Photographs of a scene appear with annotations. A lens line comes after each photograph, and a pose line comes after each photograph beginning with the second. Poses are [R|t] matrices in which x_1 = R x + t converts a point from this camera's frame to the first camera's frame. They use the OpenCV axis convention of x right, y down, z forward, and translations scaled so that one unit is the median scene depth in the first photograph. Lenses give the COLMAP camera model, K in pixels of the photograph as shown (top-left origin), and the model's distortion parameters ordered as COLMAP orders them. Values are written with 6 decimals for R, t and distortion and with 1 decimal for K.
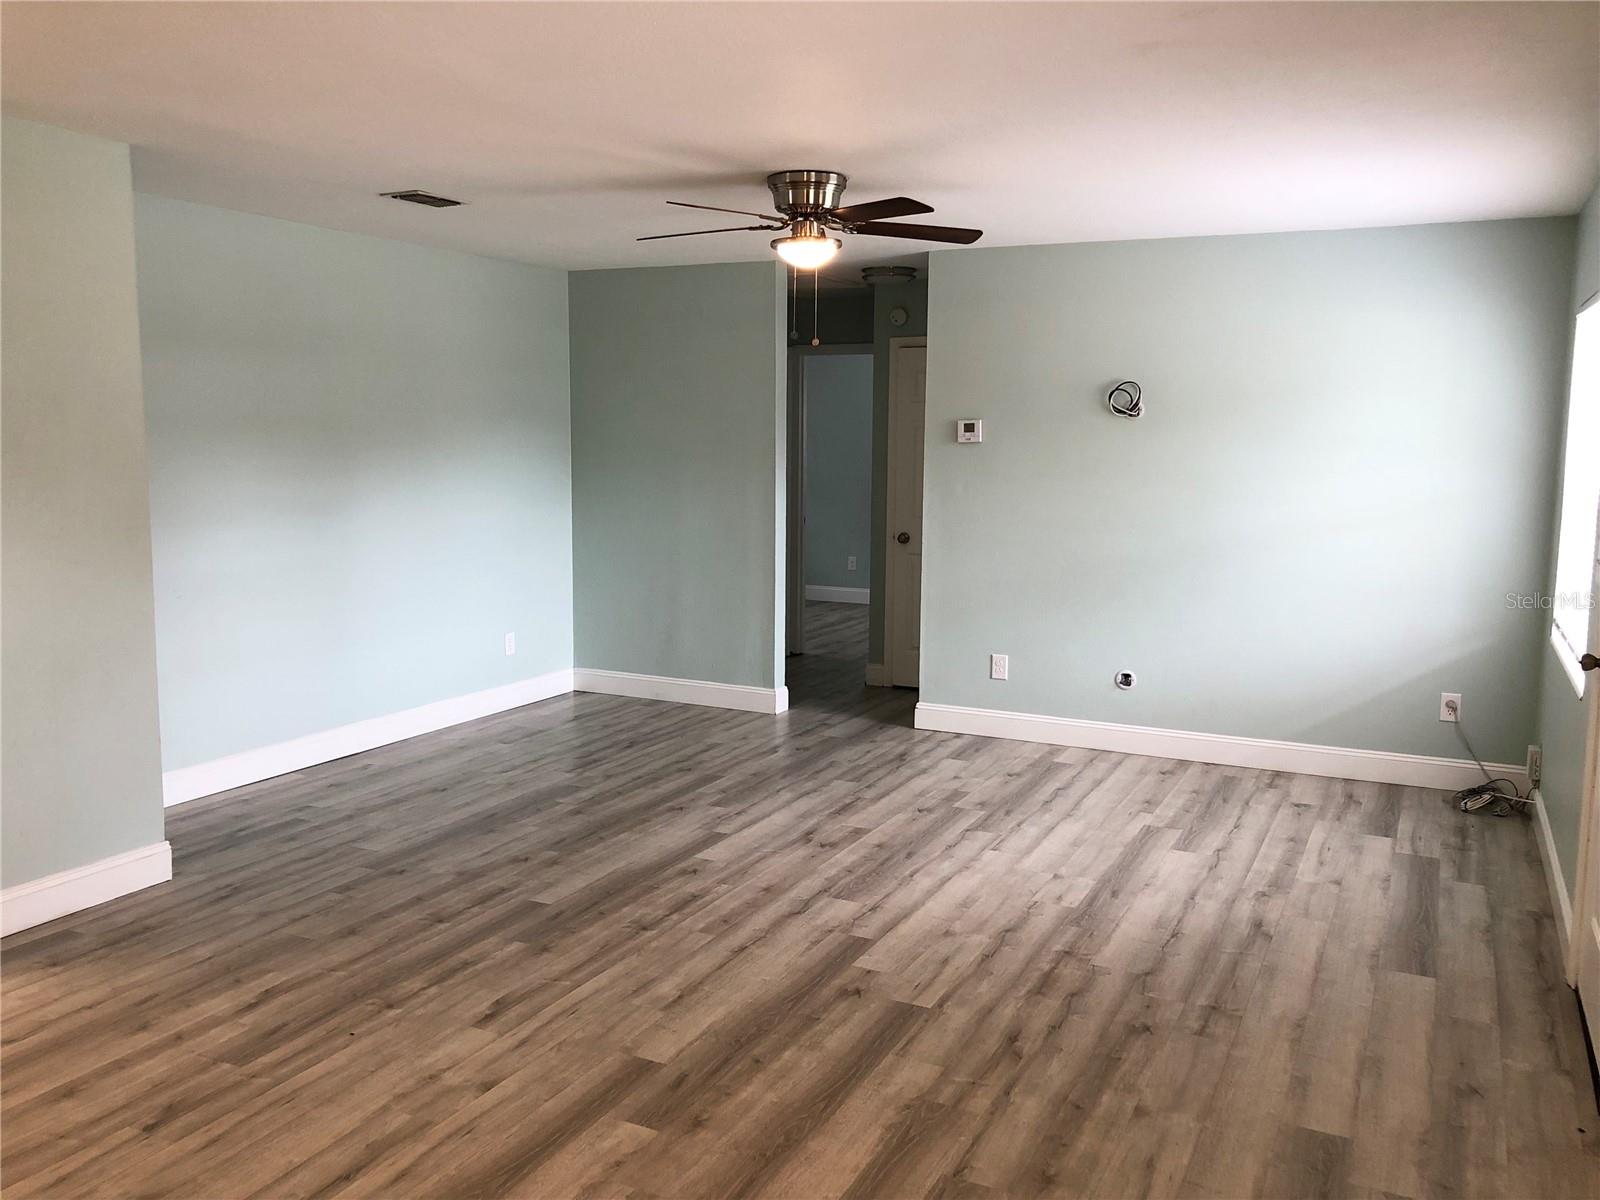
lens RADIAL K [[1317.0, 0, 789.7], [0, 1317.0, 594.8], [0, 0, 1]] dist [0.071715, -0.085082]
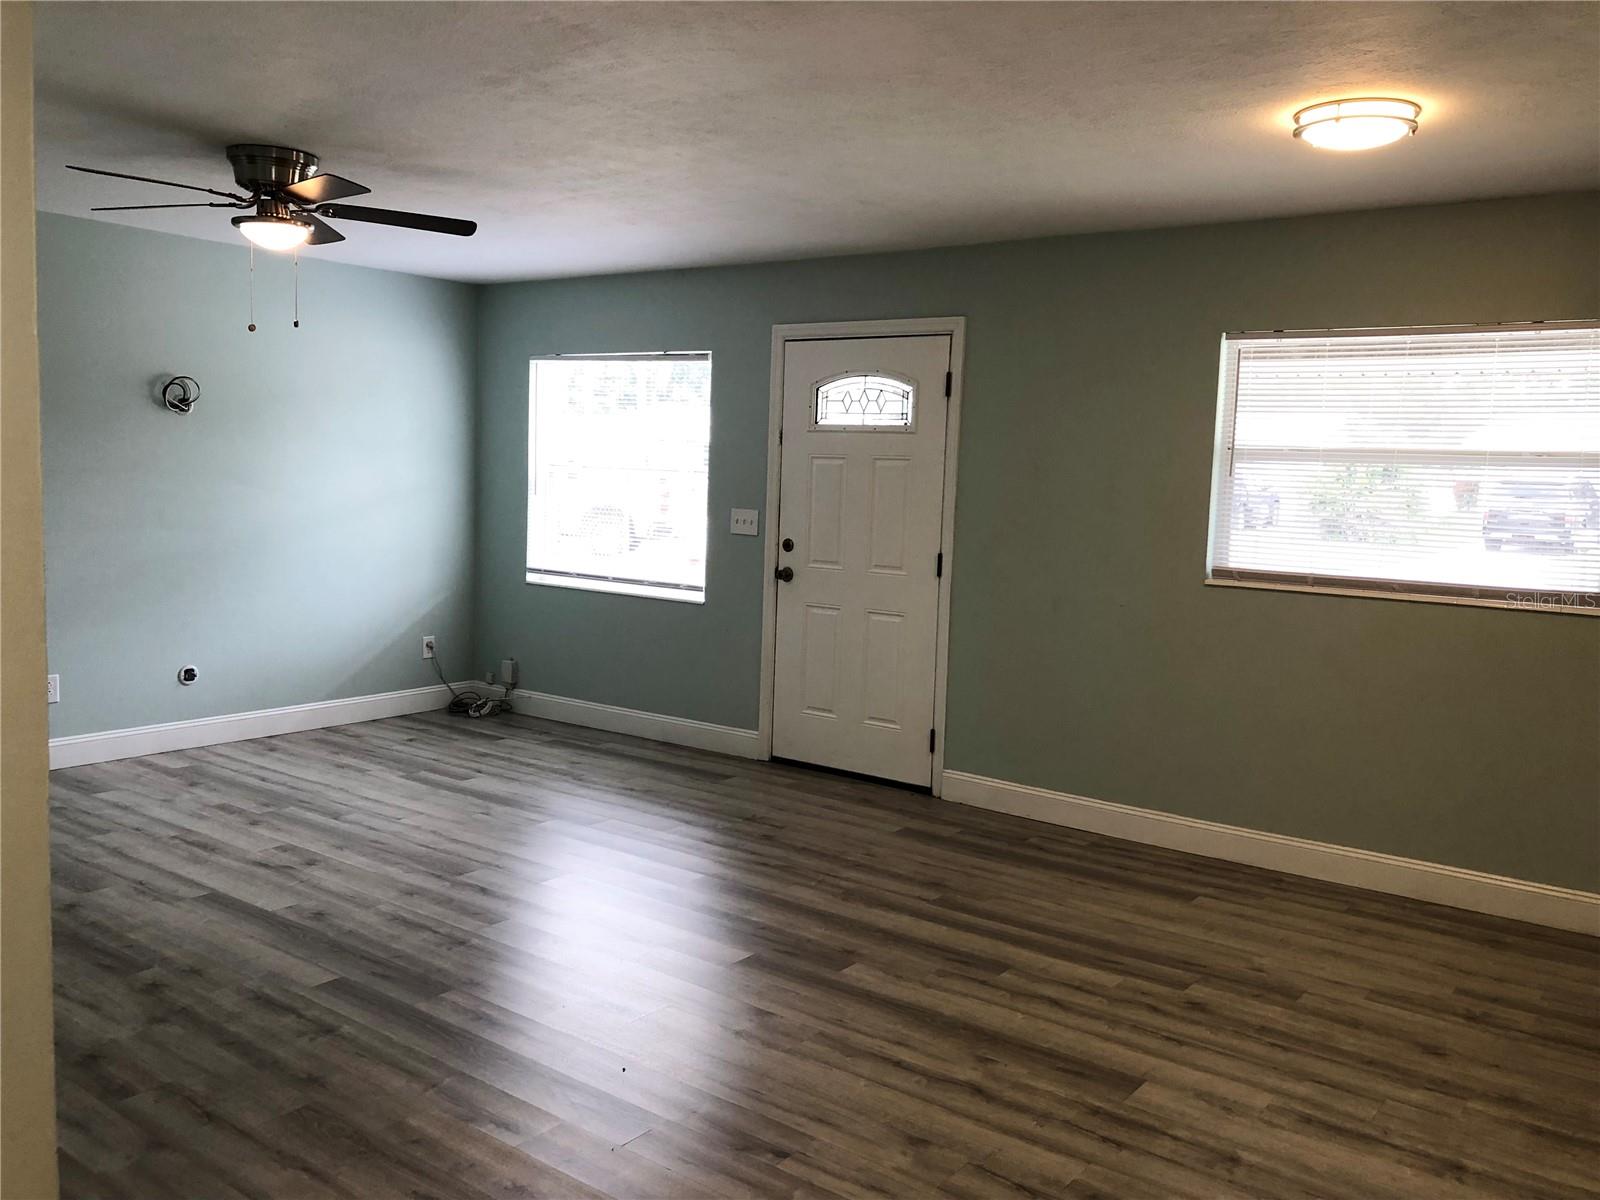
lens RADIAL K [[1317.0, 0, 789.7], [0, 1317.0, 594.8], [0, 0, 1]] dist [0.071715, -0.085082]
pose [[0.182028, -0.098277, 0.978370, -0.822112], [0.089963, 0.992484, 0.082957, -0.049608], [-0.979169, 0.072917, 0.189501, 0.466094]]
